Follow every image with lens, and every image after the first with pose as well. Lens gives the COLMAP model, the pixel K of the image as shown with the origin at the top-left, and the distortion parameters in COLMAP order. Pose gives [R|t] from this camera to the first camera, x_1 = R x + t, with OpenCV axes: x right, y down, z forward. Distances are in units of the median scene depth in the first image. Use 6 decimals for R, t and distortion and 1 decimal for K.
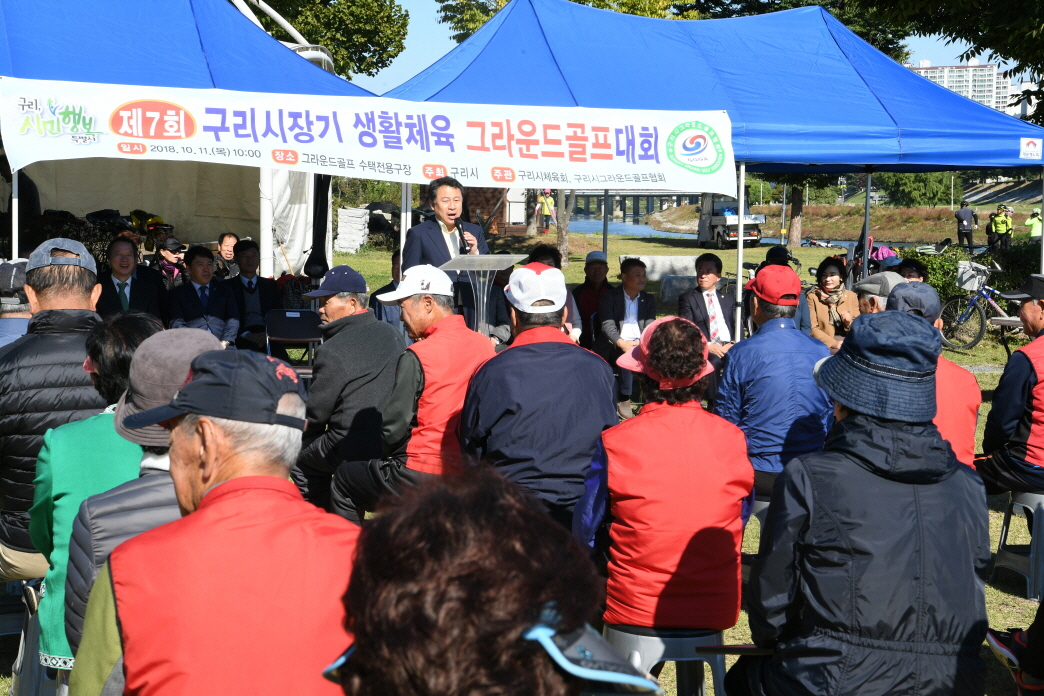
lens RADIAL K [[1809.1, 0, 524.4], [0, 1809.1, 338.8], [0, 0, 1]] dist [0.357498, 0.000000]
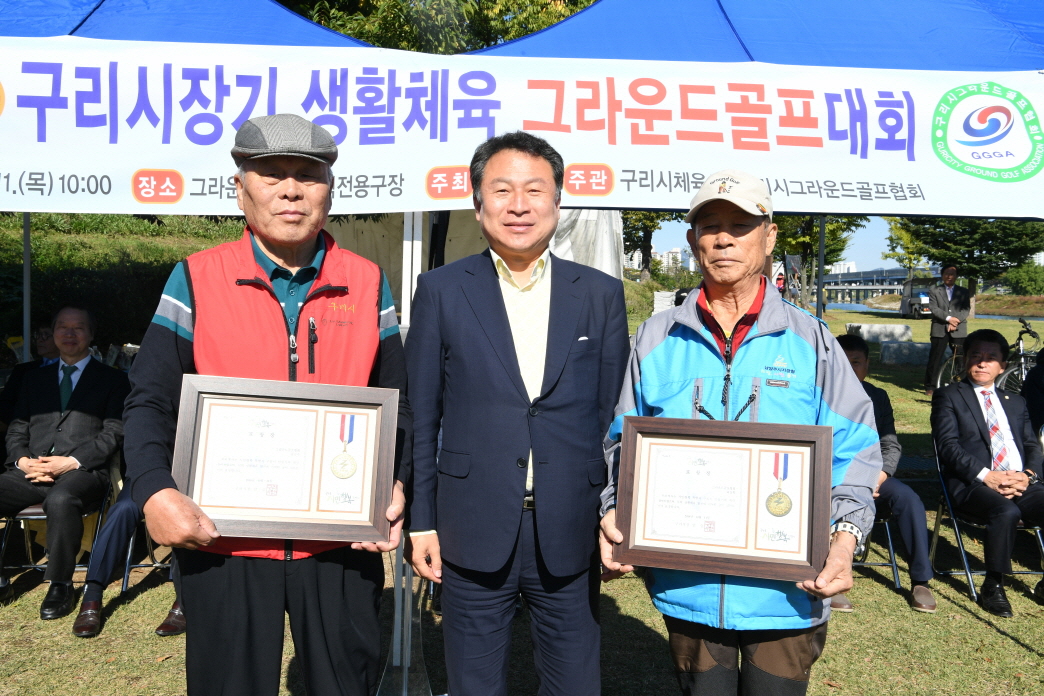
lens RADIAL K [[960.4, 0, 511.6], [0, 960.4, 341.5], [0, 0, 1]] dist [-0.011612, 0.000000]
pose [[0.959705, 0.011355, -0.280779, 0.040960], [-0.018230, 0.999594, -0.021885, -0.036820], [0.280416, 0.026122, 0.959523, 0.711074]]
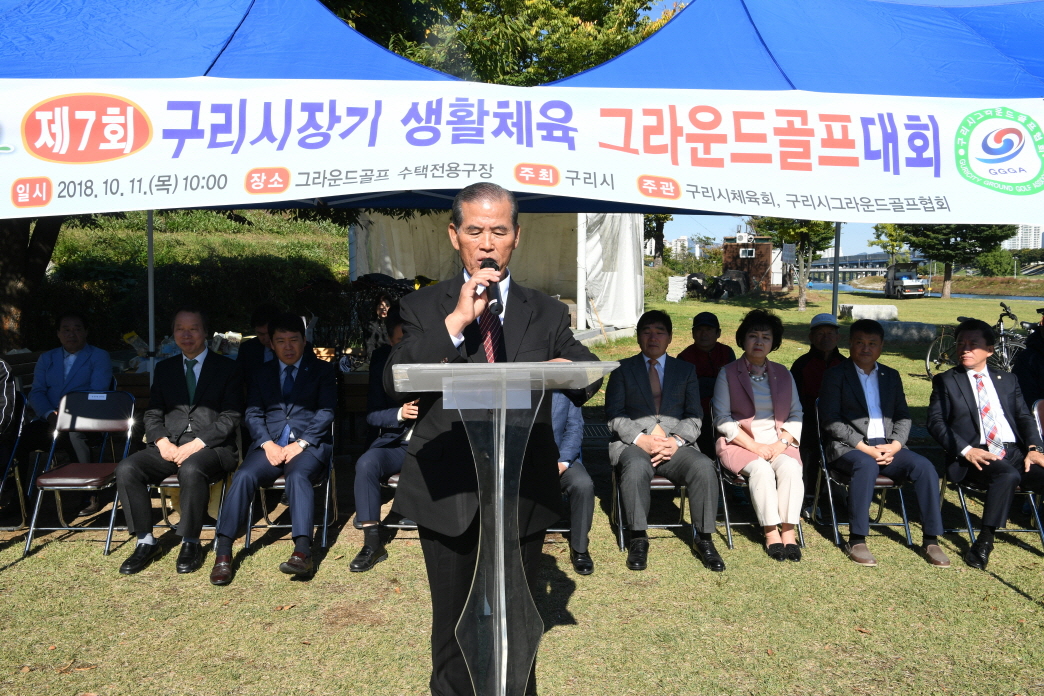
lens RADIAL K [[841.5, 0, 513.8], [0, 841.5, 342.2], [0, 0, 1]] dist [-0.046048, 0.001482]
pose [[0.950831, 0.013693, -0.309406, 0.026808], [-0.012704, 0.999906, 0.005209, -0.042184], [0.309448, -0.001022, 0.950916, 0.704666]]
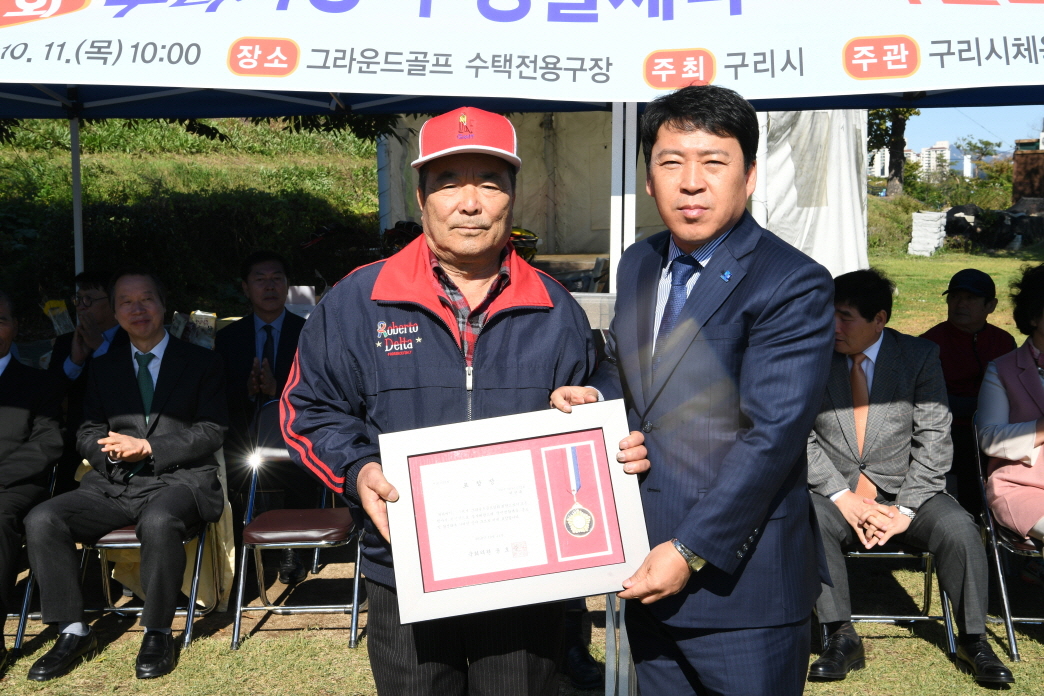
lens RADIAL K [[1383.5, 0, 508.5], [0, 1383.5, 350.6], [0, 0, 1]] dist [0.173507, 0.000000]
pose [[0.915761, 0.011744, -0.401552, 0.032603], [-0.003247, 0.999756, 0.021835, -0.040125], [0.401710, -0.018692, 0.915576, 0.686449]]
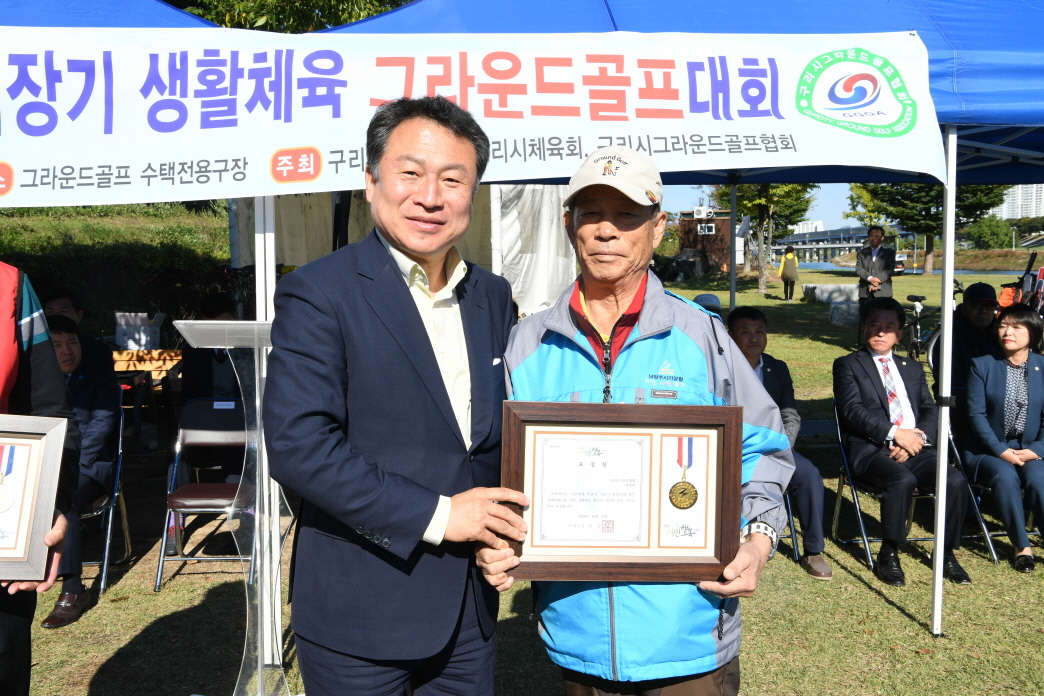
lens RADIAL K [[960.4, 0, 513.9], [0, 960.4, 340.5], [0, 0, 1]] dist [-0.011612, 0.000000]
pose [[0.968213, -0.010039, -0.249926, 0.068516], [0.012935, 0.999867, 0.009951, -0.041731], [0.249793, -0.012867, 0.968214, 0.726647]]
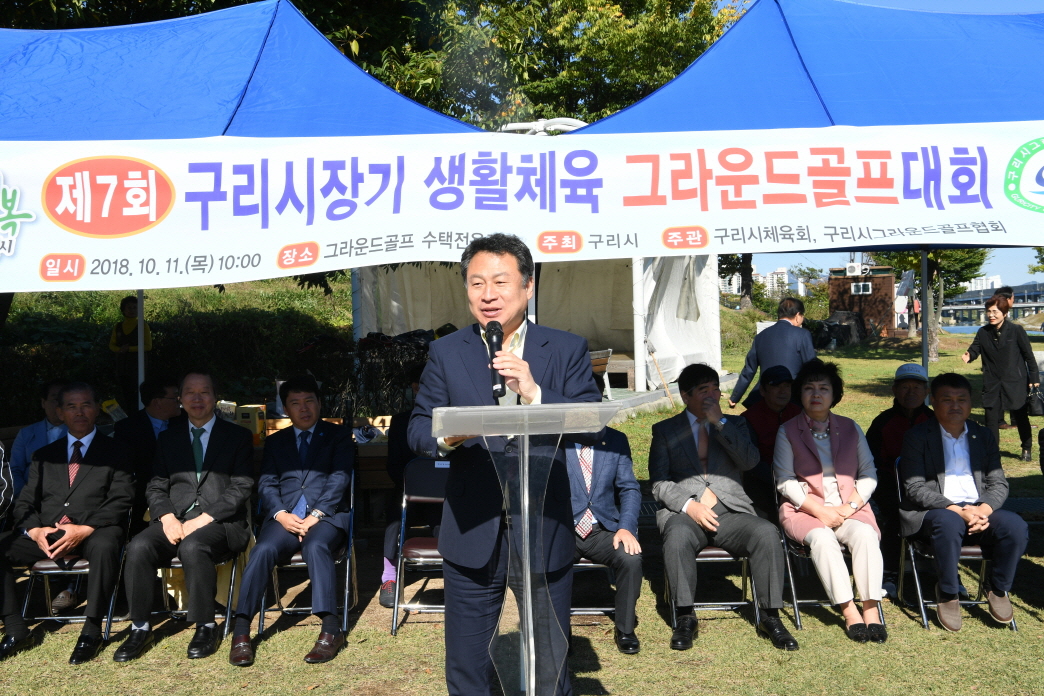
lens RADIAL K [[1092.2, 0, 515.1], [0, 1092.2, 338.1], [0, 0, 1]] dist [0.067668, 0.000000]
pose [[0.936890, -0.031527, -0.348201, 0.054531], [0.010258, 0.997976, -0.062758, -0.038078], [0.349475, 0.055225, 0.935317, 0.637388]]
